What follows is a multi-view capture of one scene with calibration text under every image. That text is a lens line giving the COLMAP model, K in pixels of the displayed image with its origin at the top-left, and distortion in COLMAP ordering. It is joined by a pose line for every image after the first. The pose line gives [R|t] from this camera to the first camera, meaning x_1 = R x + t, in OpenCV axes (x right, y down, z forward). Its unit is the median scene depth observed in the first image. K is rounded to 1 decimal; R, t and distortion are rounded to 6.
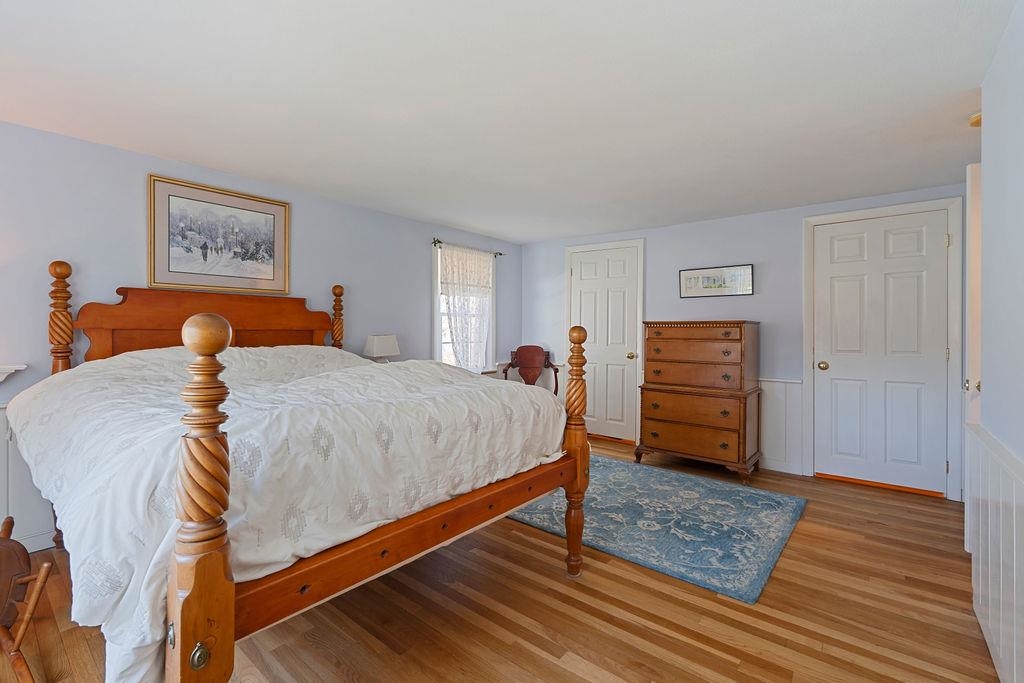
lens RADIAL K [[449.0, 0, 516.9], [0, 449.0, 339.3], [0, 0, 1]] dist [-0.003936, 0.000823]
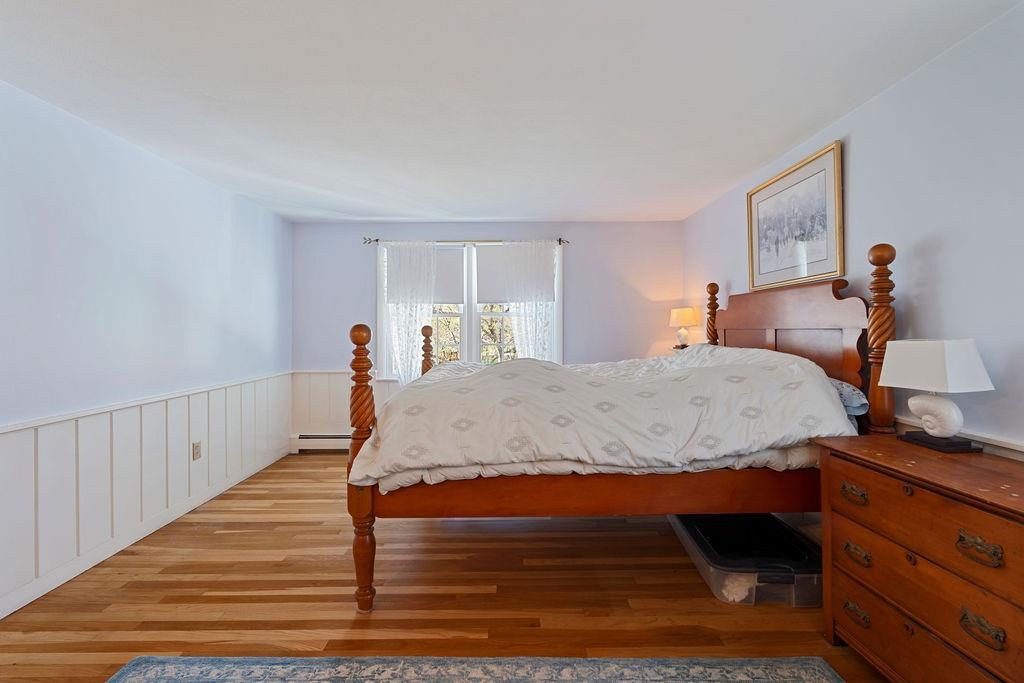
lens RADIAL K [[449.0, 0, 510.5], [0, 449.0, 330.9], [0, 0, 1]] dist [-0.003936, 0.000823]
pose [[-0.778424, 0.000778, -0.627738, 0.342117], [-0.011323, 0.999819, 0.015281, -0.024924], [0.627636, 0.019003, -0.778275, 1.394685]]
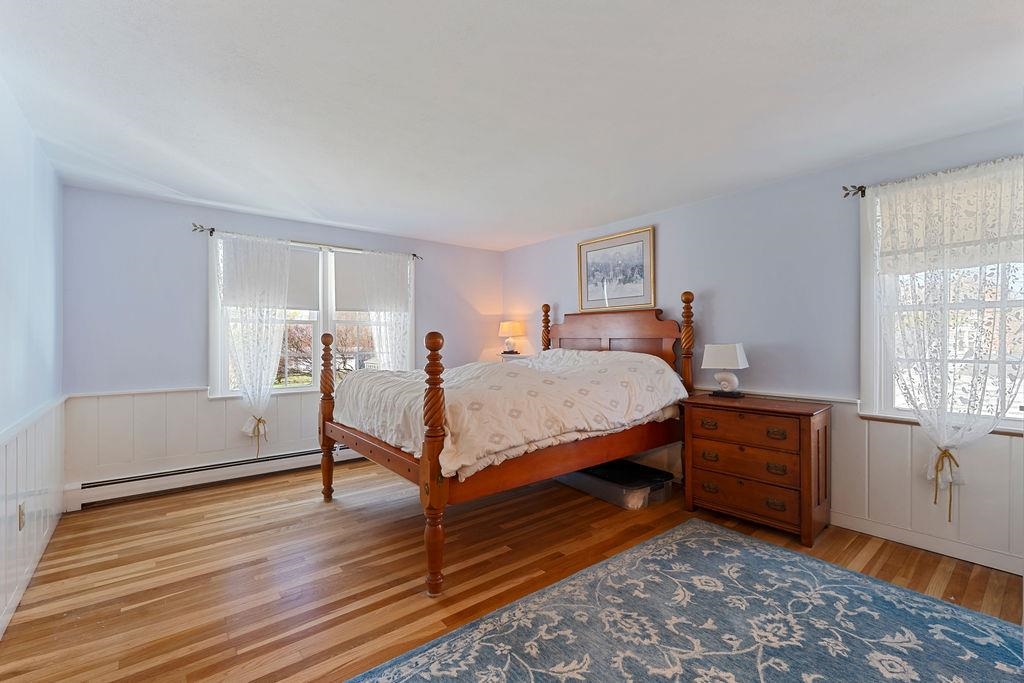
lens RADIAL K [[449.0, 0, 506.9], [0, 449.0, 339.2], [0, 0, 1]] dist [-0.003936, 0.000823]
pose [[-0.215989, -0.003948, -0.976388, 0.770926], [-0.019320, 0.999813, 0.000231, -0.012454], [0.976205, 0.018914, -0.216025, 1.016719]]
